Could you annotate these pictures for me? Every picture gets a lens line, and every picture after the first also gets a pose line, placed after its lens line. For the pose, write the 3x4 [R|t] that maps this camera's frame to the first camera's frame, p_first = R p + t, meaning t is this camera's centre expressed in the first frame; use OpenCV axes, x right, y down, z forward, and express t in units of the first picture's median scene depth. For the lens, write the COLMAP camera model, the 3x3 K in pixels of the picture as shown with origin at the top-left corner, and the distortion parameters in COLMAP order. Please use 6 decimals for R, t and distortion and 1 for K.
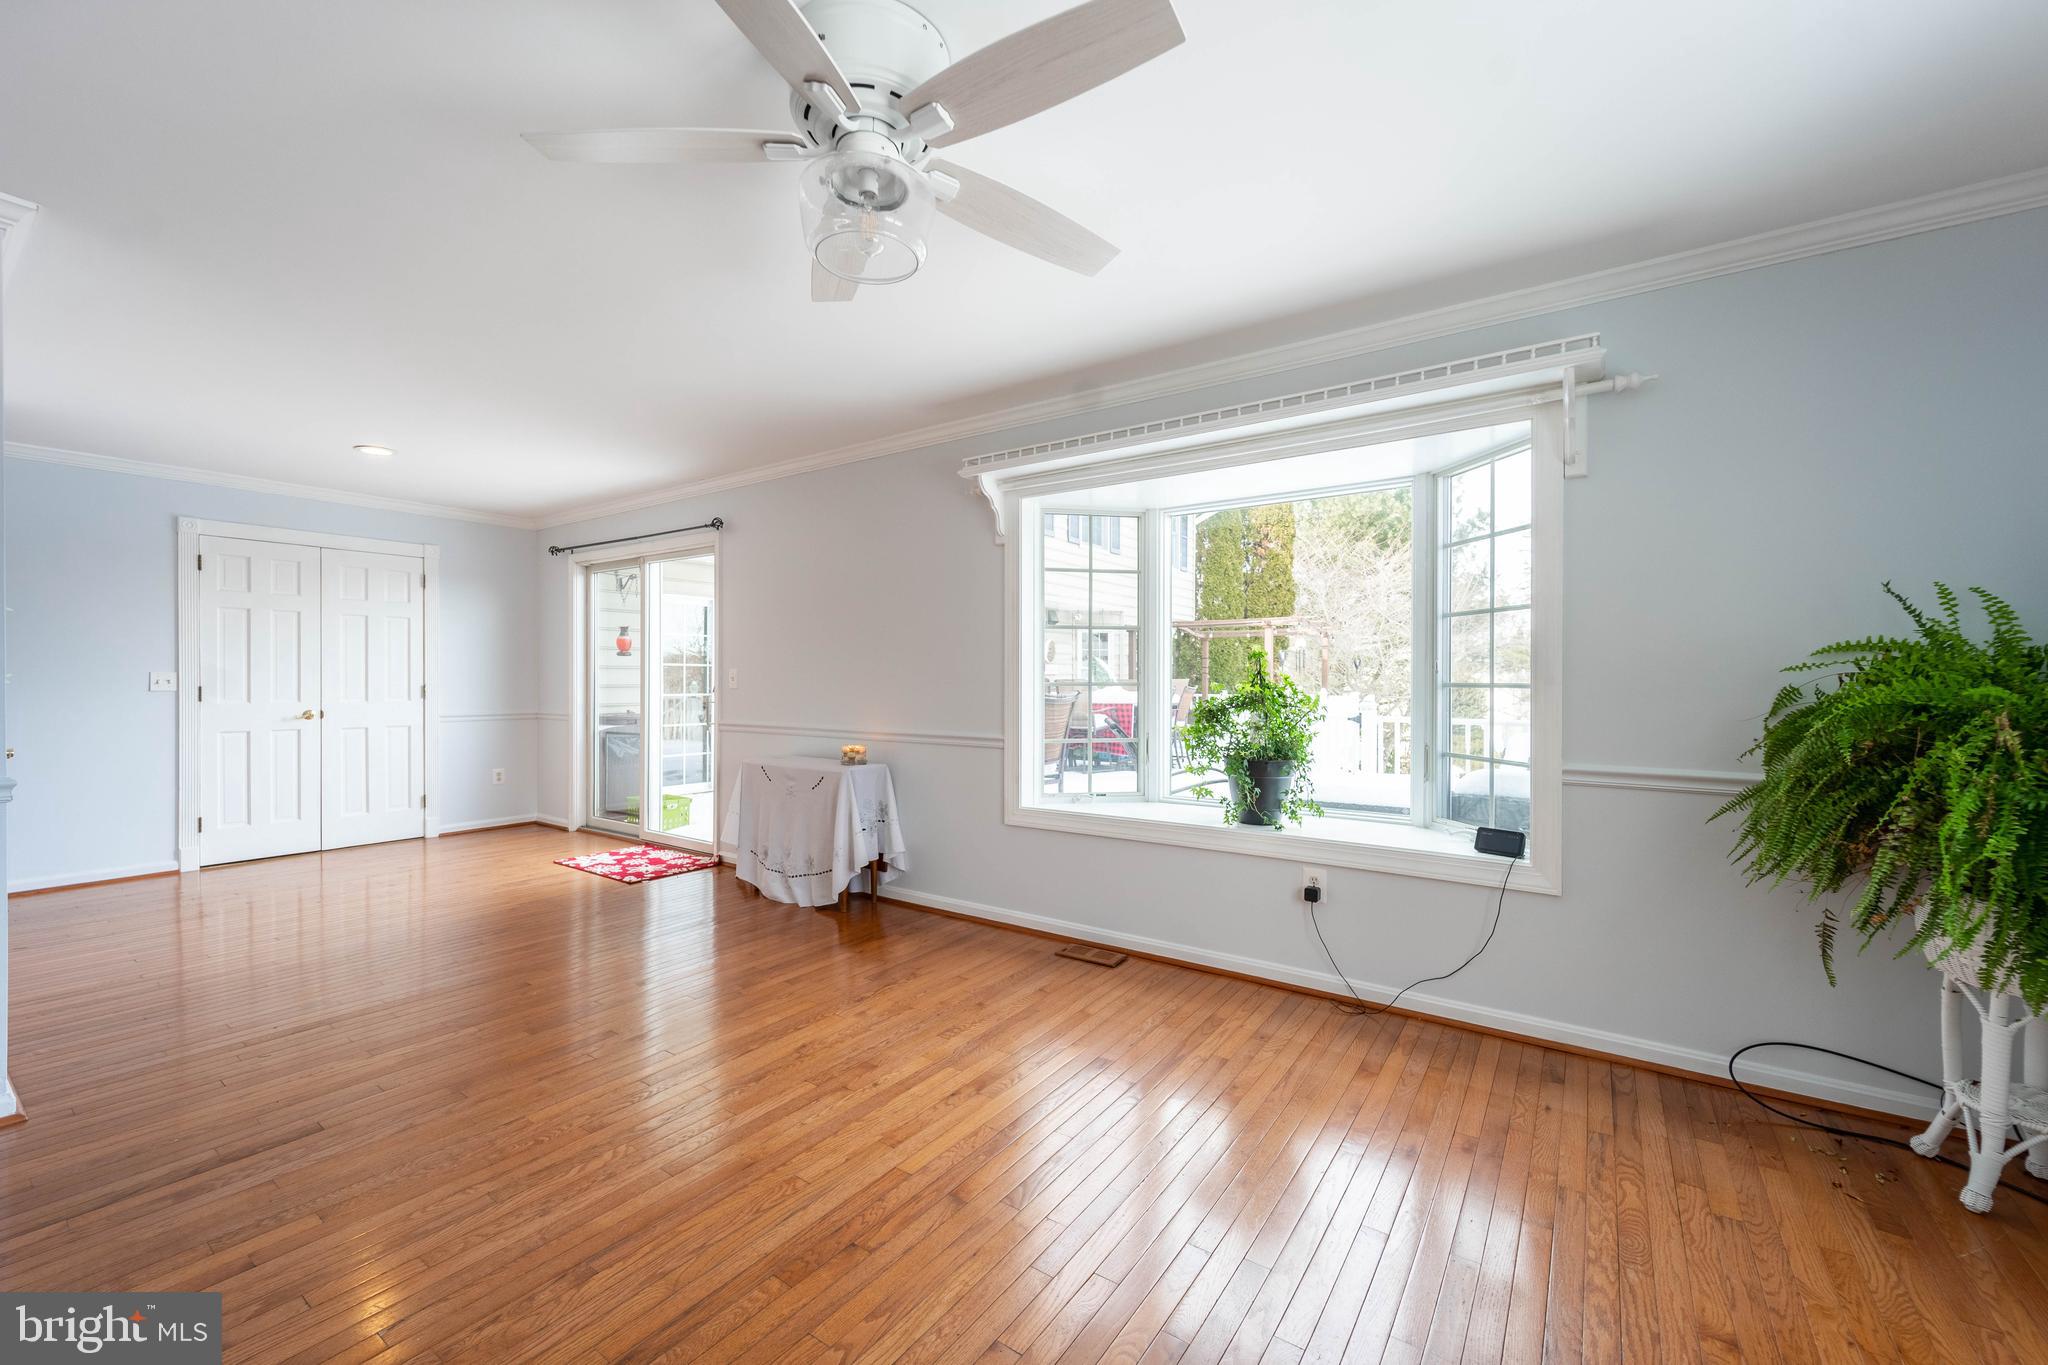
lens RADIAL K [[831.6, 0, 1033.0], [0, 831.6, 680.0], [0, 0, 1]] dist [-0.003079, 0.000245]
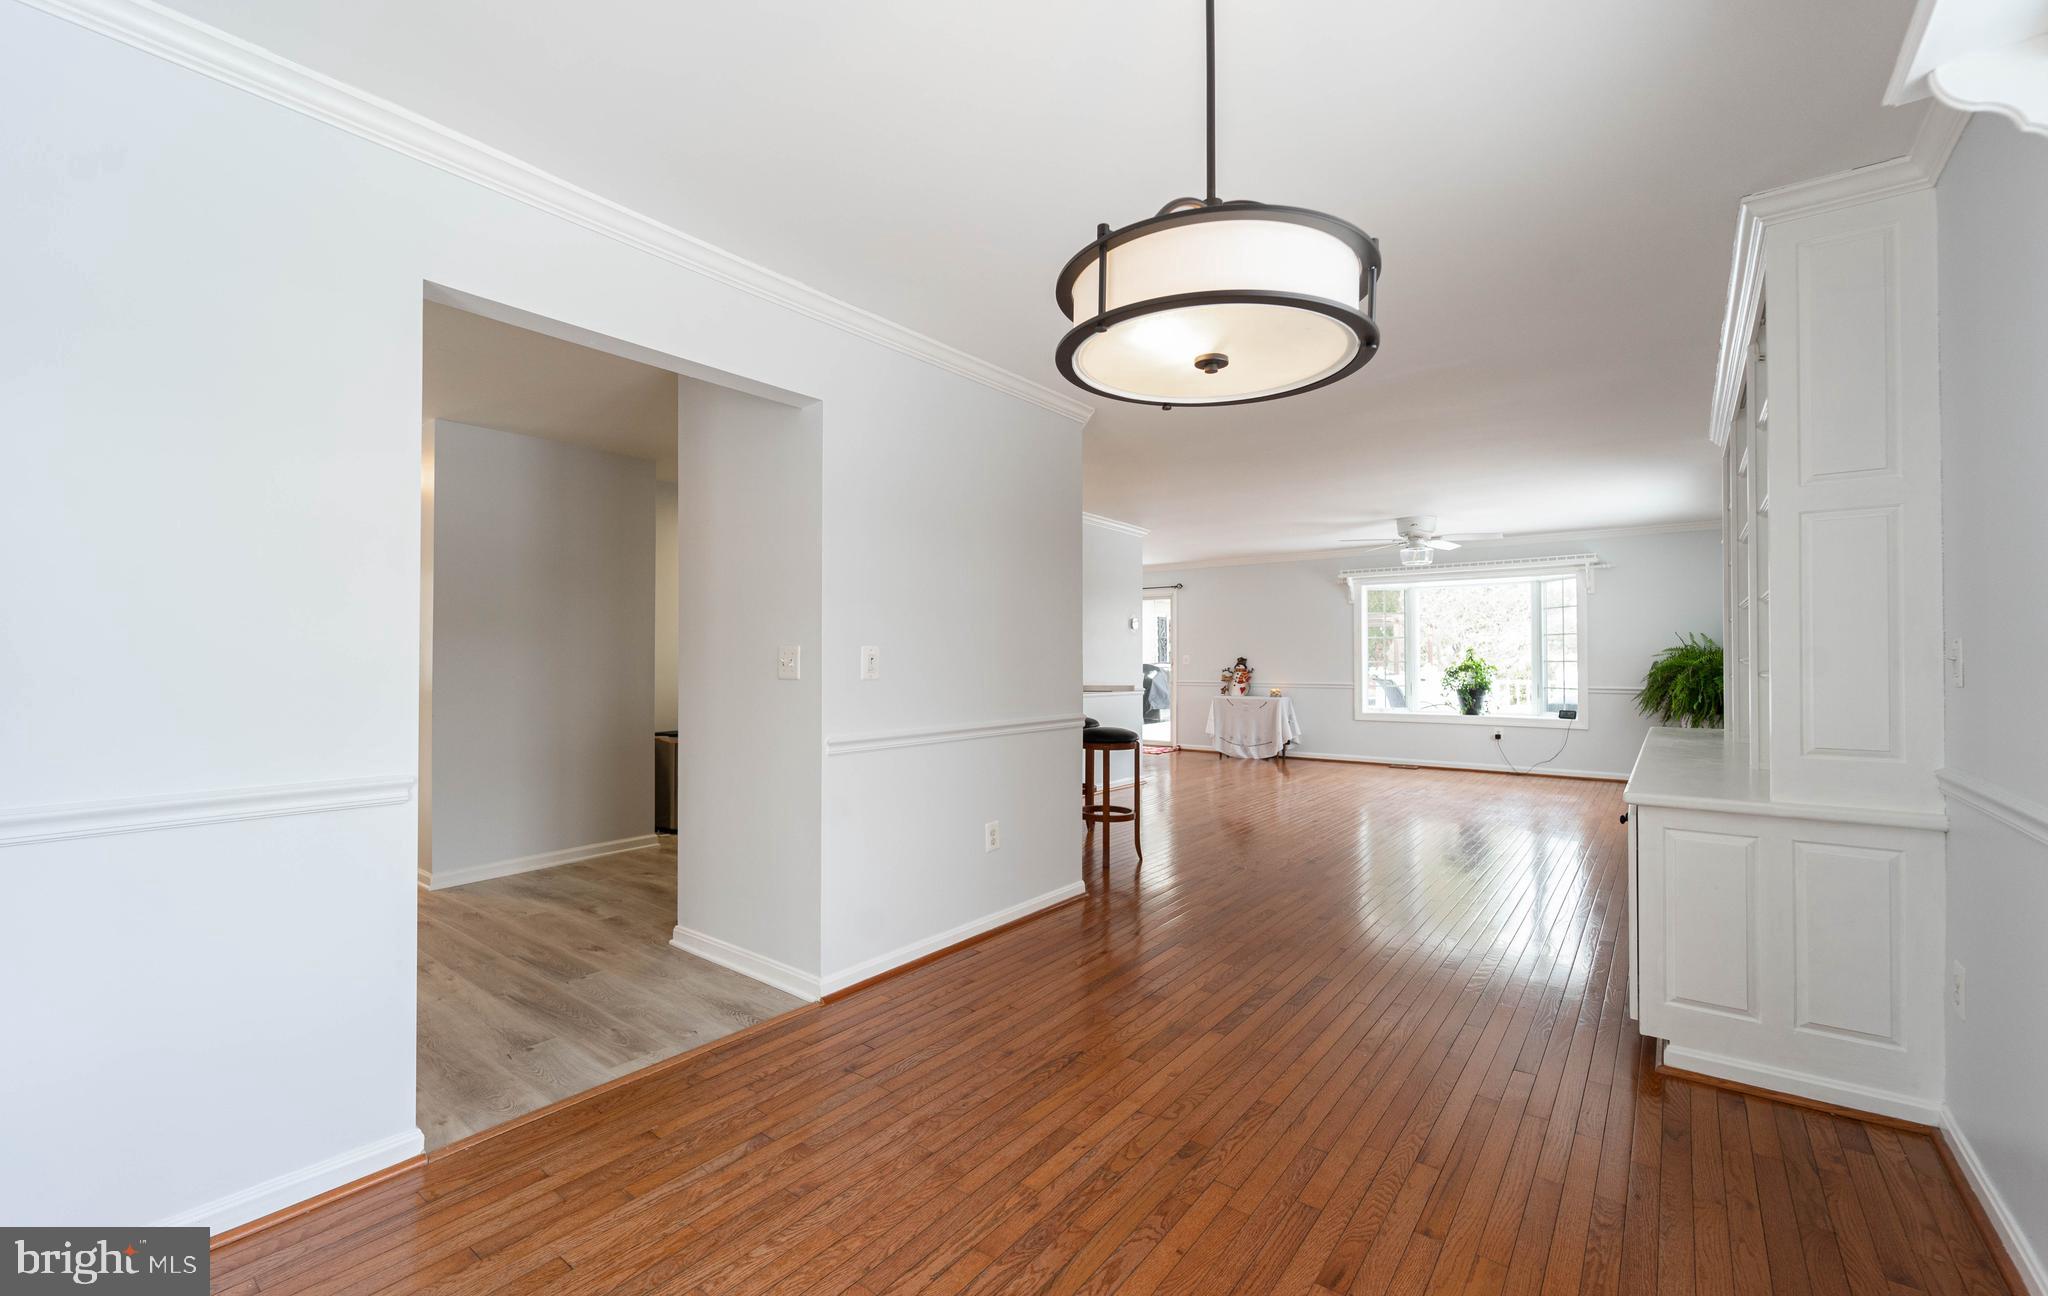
lens RADIAL K [[823.8, 0, 1019.2], [0, 823.8, 647.8], [0, 0, 1]] dist [-0.018482, 0.000147]
pose [[0.998139, -0.002746, -0.060923, -1.083215], [0.001598, 0.999820, -0.018892, 0.009310], [0.060964, 0.018760, 0.997964, -1.816366]]
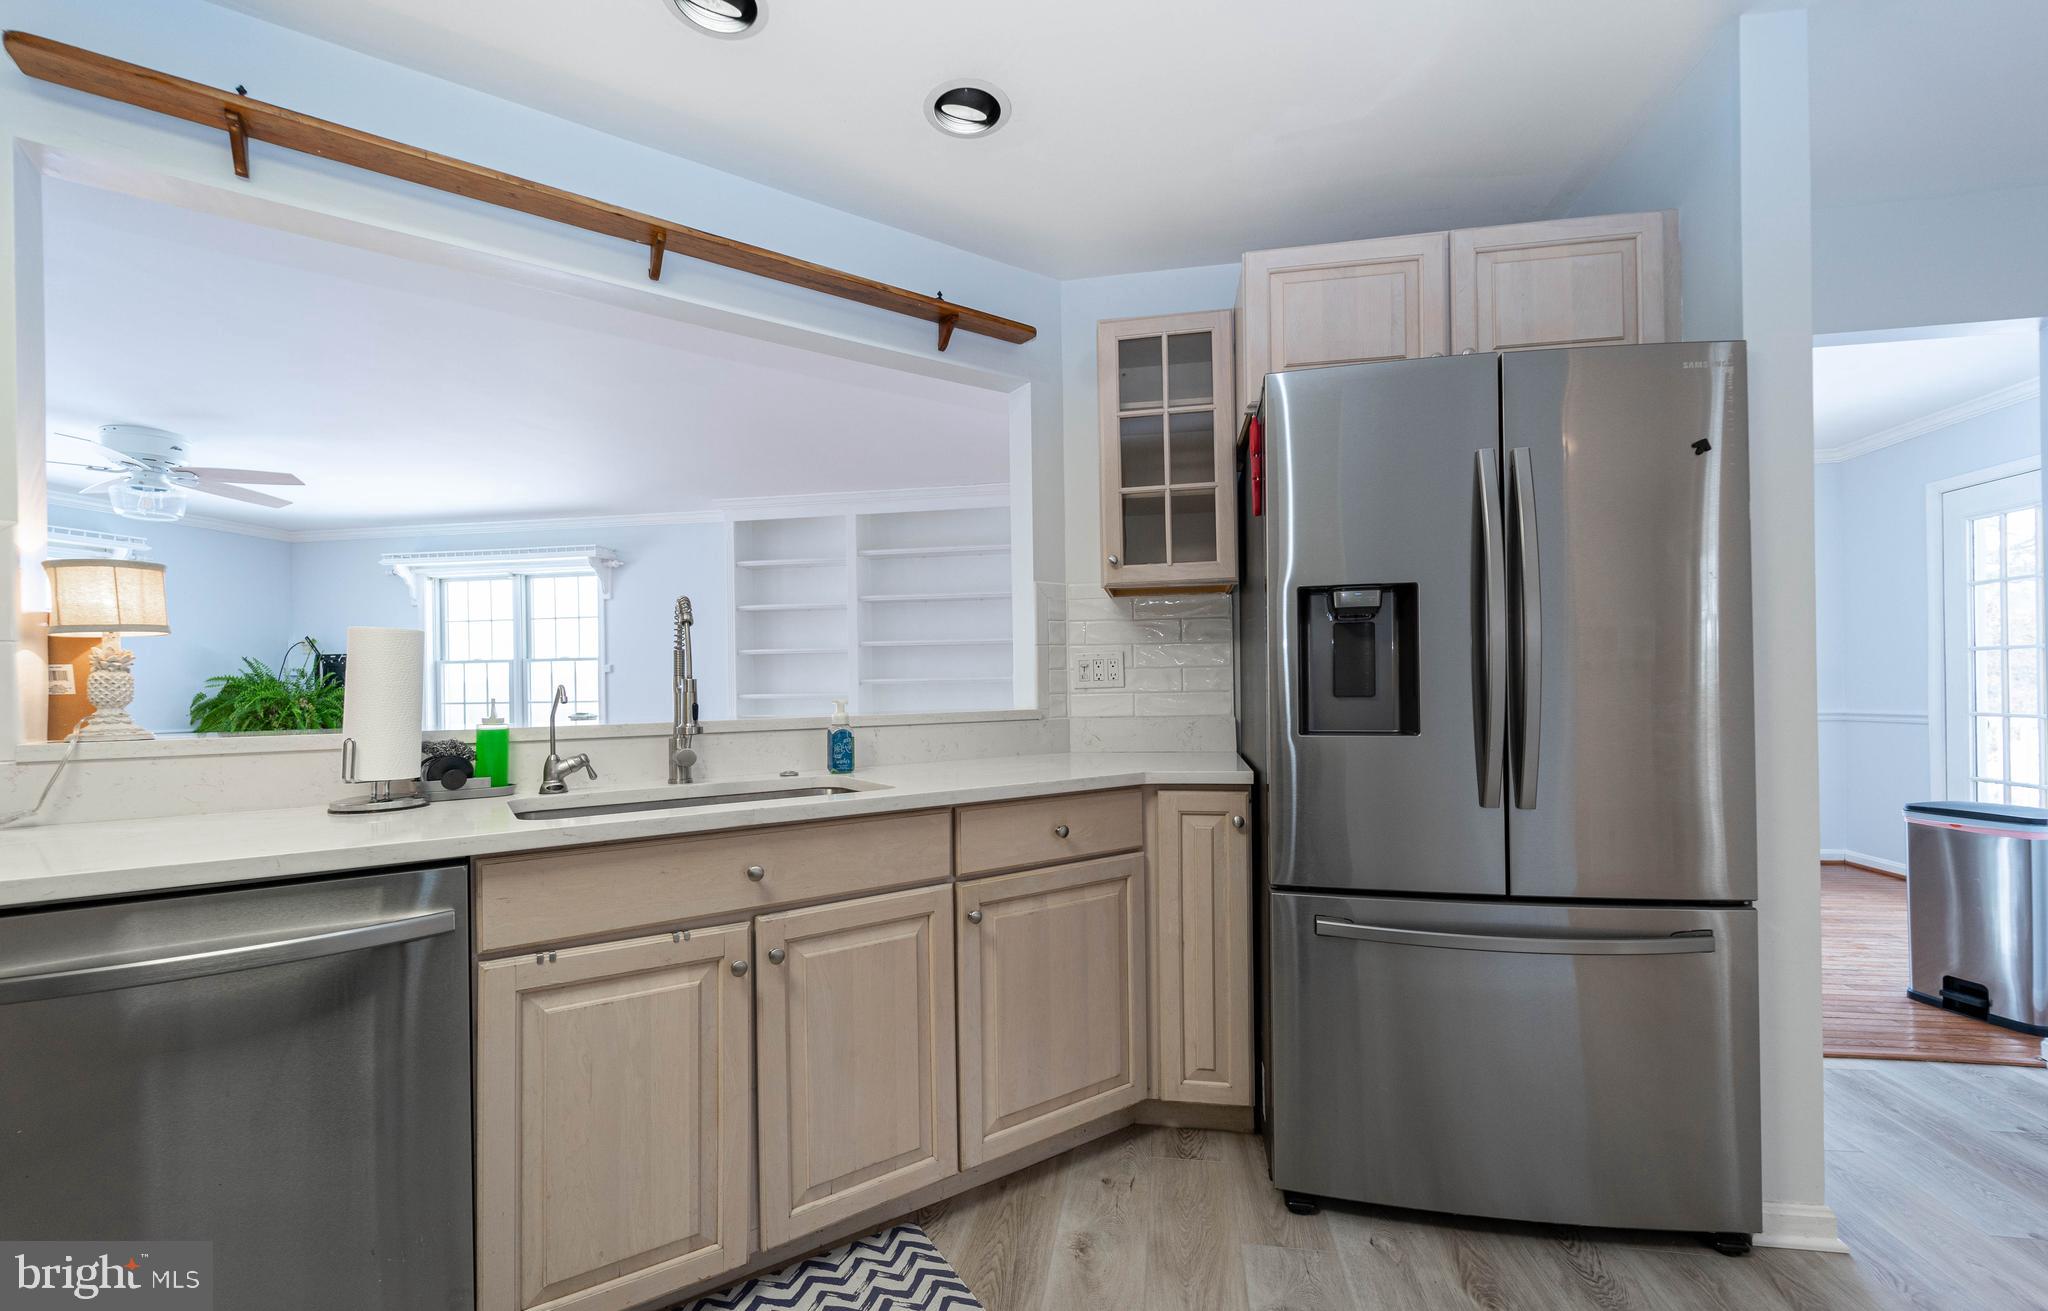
lens RADIAL K [[844.8, 0, 1047.7], [0, 844.8, 683.6], [0, 0, 1]] dist [-0.002443, -0.000969]
pose [[-0.440402, 0.003591, 0.897793, -1.873691], [0.020756, 0.999765, 0.006182, 0.010839], [-0.897561, 0.021357, -0.440373, -0.141383]]
